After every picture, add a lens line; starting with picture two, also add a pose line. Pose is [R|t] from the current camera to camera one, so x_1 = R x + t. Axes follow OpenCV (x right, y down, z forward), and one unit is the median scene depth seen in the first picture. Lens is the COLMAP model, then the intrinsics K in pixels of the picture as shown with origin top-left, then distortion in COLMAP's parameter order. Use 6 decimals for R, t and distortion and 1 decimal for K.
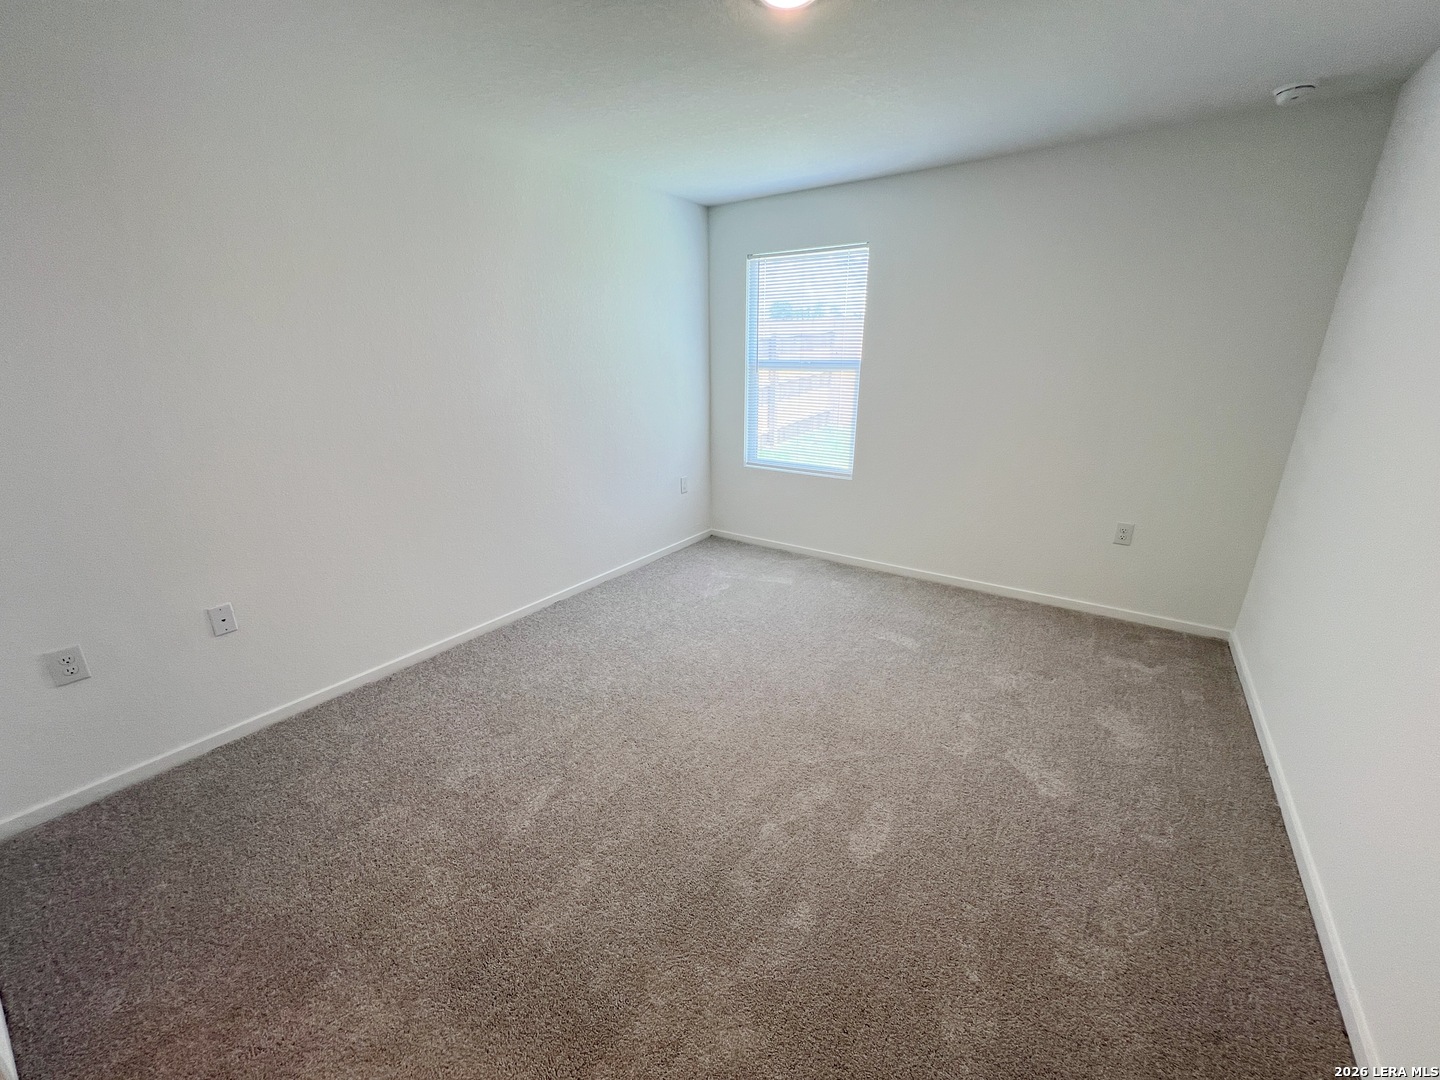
lens RADIAL K [[578.4, 0, 686.6], [0, 578.4, 563.3], [0, 0, 1]] dist [-0.000484, 0.000363]
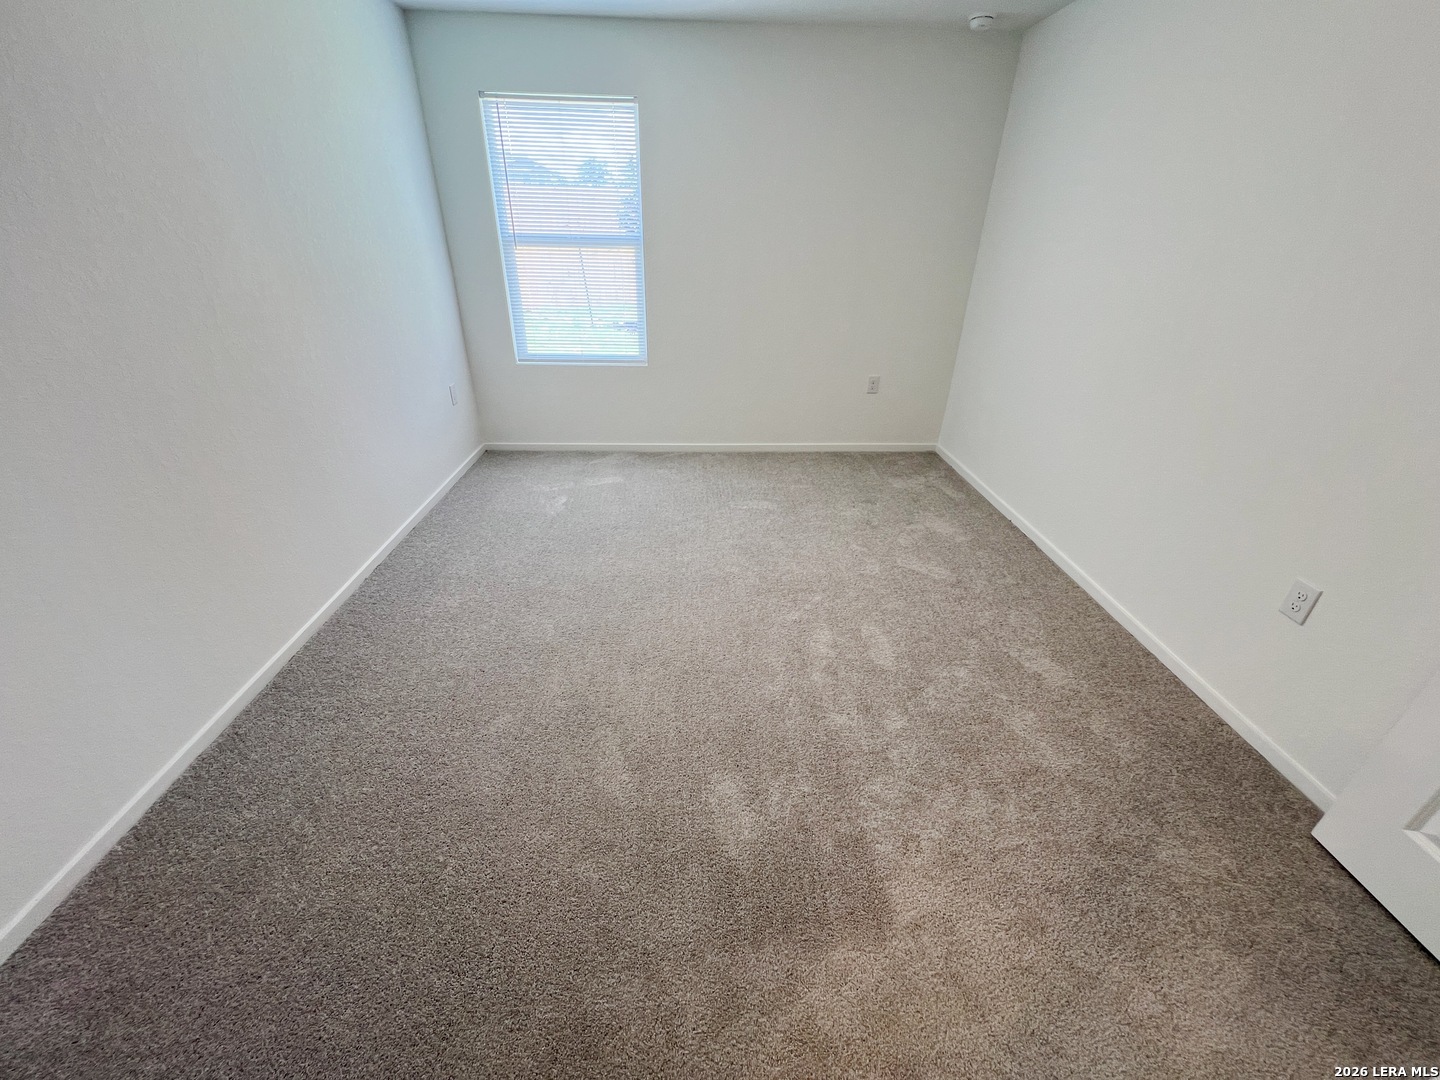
lens RADIAL K [[578.4, 0, 717.2], [0, 578.4, 568.6], [0, 0, 1]] dist [-0.000484, 0.000363]
pose [[0.787732, -0.296354, 0.540048, -0.306714], [0.190791, 0.950940, 0.243539, -0.036544], [-0.585727, -0.088807, 0.805628, 0.107652]]
